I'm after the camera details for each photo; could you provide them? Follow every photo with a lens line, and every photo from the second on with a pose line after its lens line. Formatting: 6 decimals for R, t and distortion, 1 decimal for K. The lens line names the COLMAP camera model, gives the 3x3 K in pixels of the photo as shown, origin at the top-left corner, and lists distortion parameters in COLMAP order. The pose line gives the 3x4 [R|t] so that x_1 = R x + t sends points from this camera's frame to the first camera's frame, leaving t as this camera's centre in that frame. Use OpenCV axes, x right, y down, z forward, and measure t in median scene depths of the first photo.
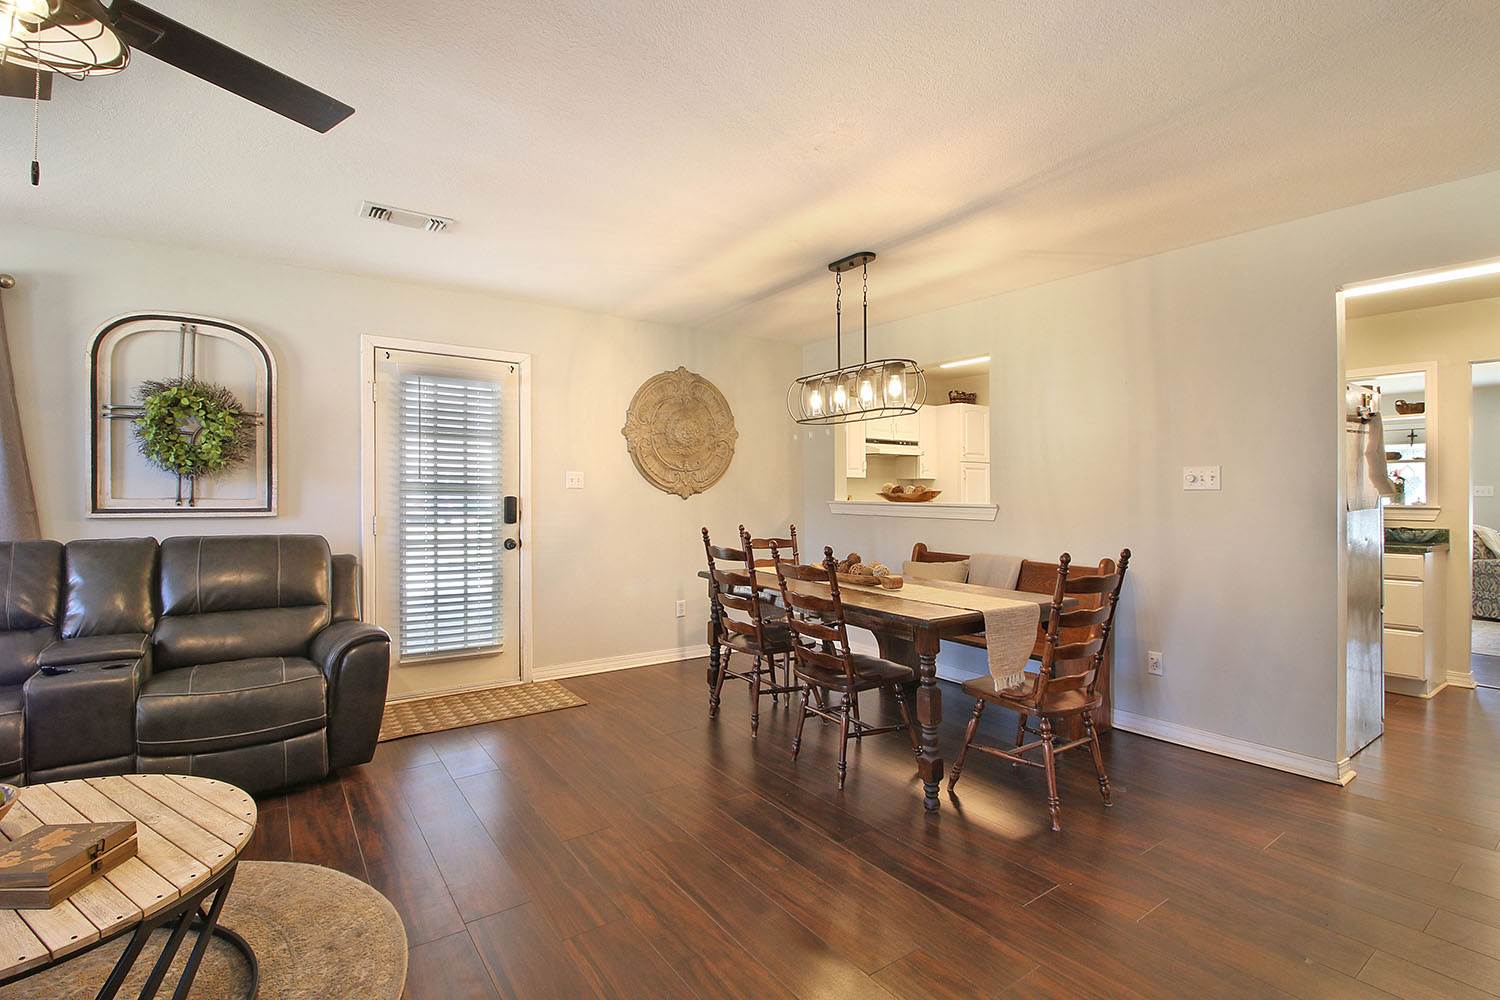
lens RADIAL K [[694.0, 0, 754.5], [0, 694.0, 495.9], [0, 0, 1]] dist [-0.000806, -0.002843]
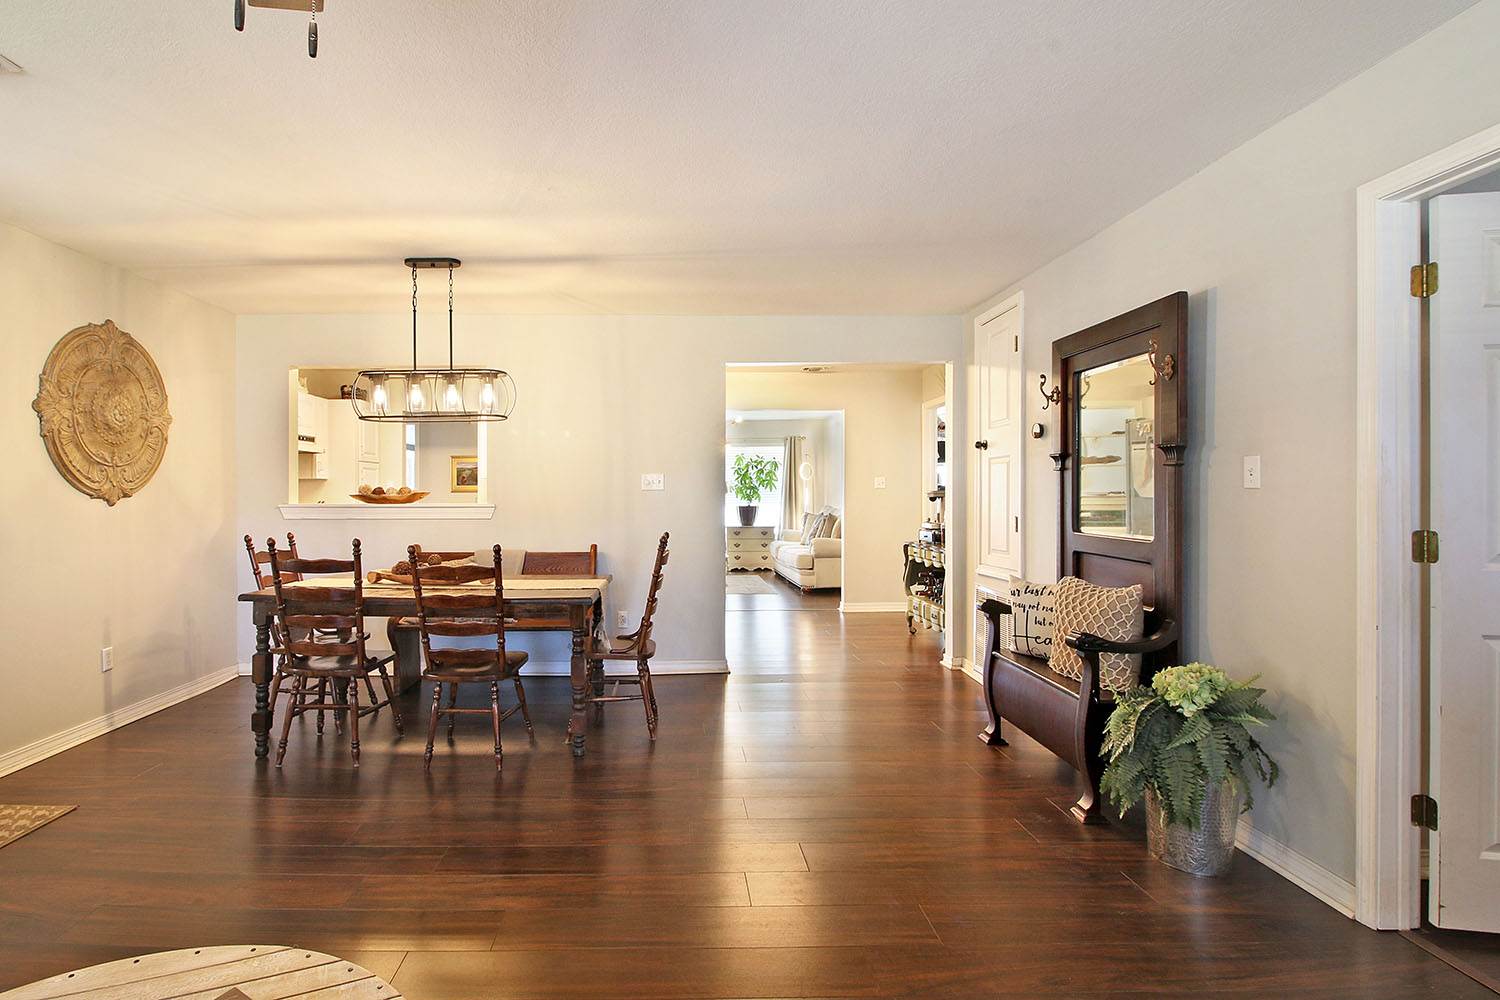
lens RADIAL K [[694.0, 0, 747.8], [0, 694.0, 502.2], [0, 0, 1]] dist [-0.000806, -0.002843]
pose [[0.547200, -0.017892, 0.836811, -0.350937], [0.010910, 0.999839, 0.014243, -0.001824], [-0.836931, 0.001335, 0.547307, 0.061255]]
